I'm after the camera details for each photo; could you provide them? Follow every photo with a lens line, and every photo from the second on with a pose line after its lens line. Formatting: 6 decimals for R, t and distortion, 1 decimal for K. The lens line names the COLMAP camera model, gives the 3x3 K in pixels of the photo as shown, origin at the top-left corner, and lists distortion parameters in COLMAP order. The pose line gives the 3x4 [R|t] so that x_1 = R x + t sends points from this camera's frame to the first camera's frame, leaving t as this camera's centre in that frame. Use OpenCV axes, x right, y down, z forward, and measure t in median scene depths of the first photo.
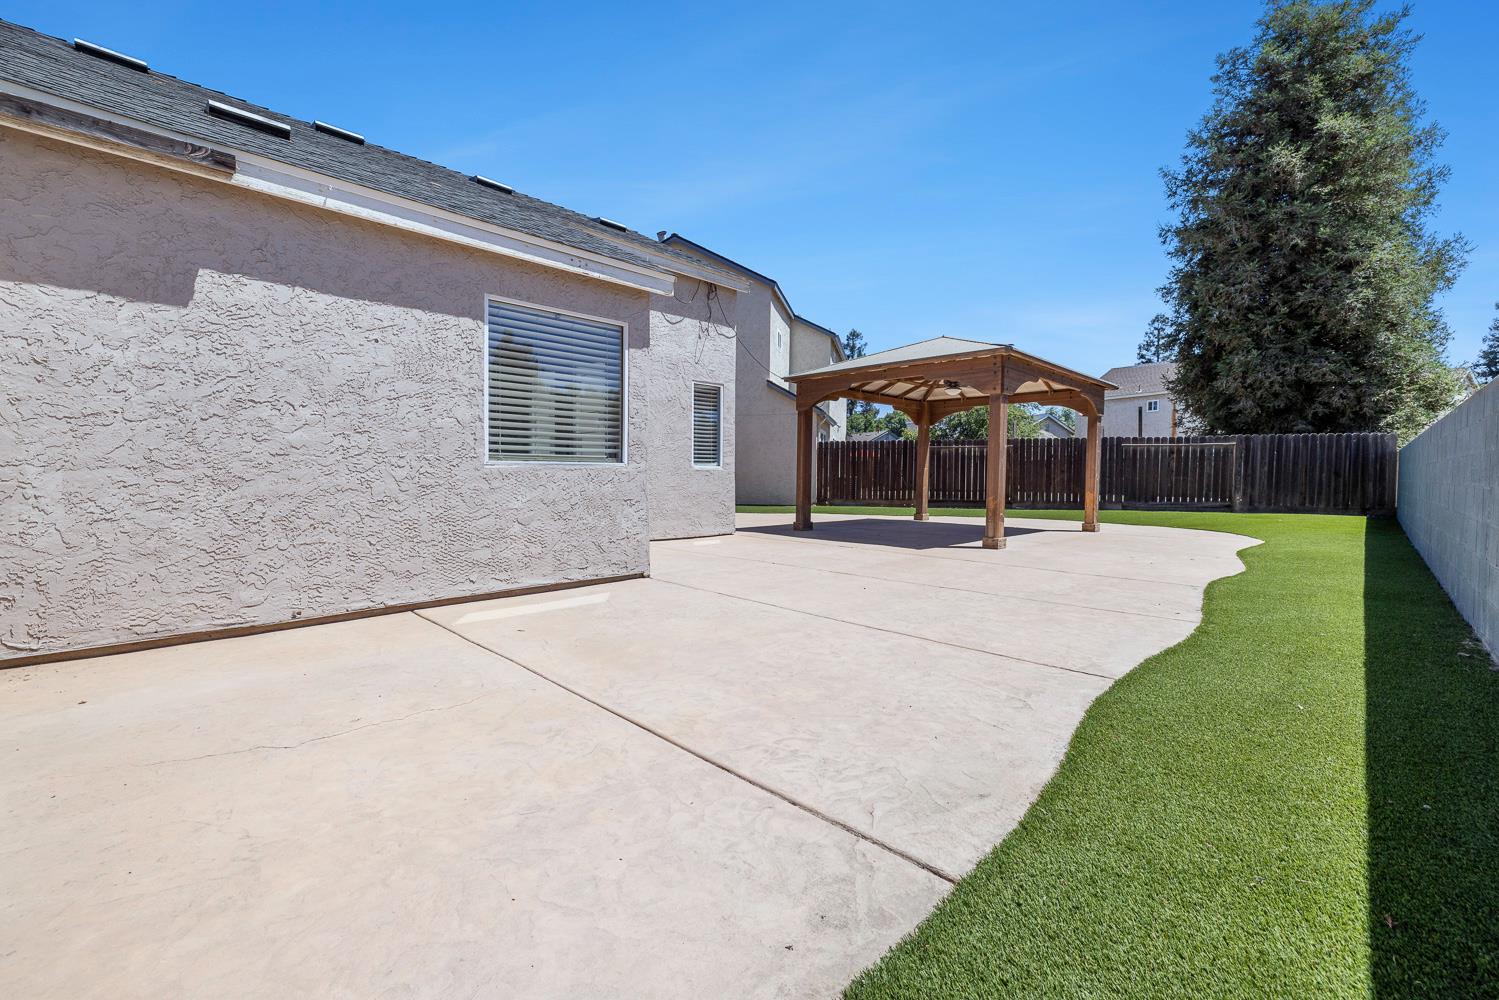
lens RADIAL K [[630.4, 0, 749.3], [0, 630.4, 497.1], [0, 0, 1]] dist [0.000184, 0.000800]
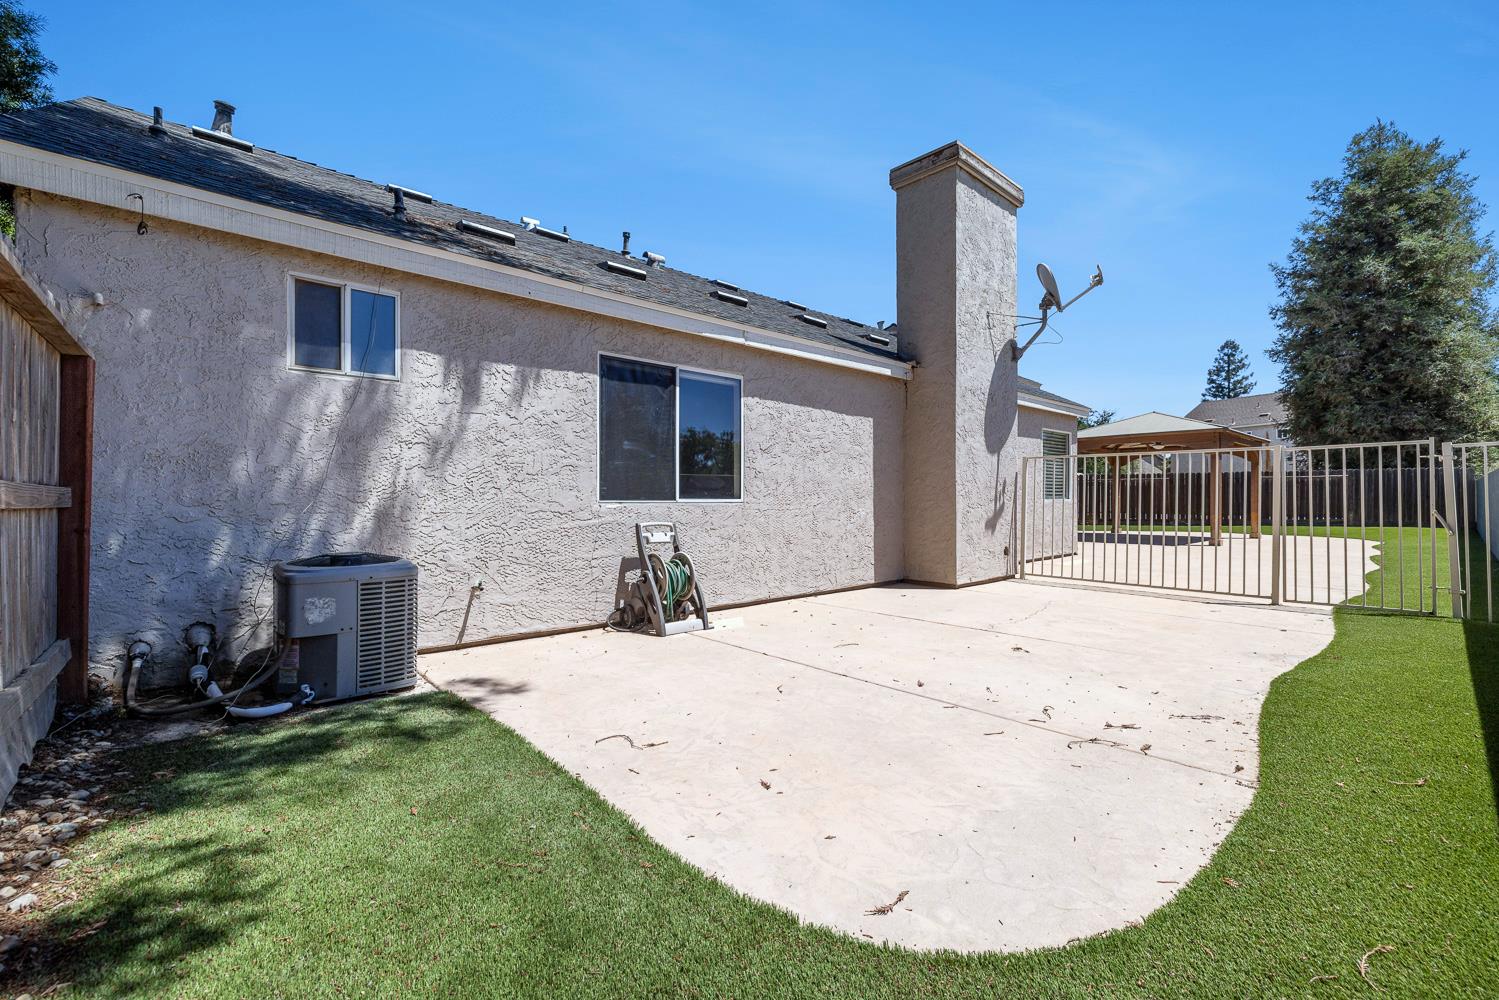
lens RADIAL K [[630.4, 0, 750.0], [0, 630.4, 500.9], [0, 0, 1]] dist [0.000184, 0.000800]
pose [[0.997521, -0.015575, -0.068627, -0.402825], [0.012753, 0.999063, -0.041362, 0.010019], [0.069207, 0.040385, 0.996785, -0.424310]]
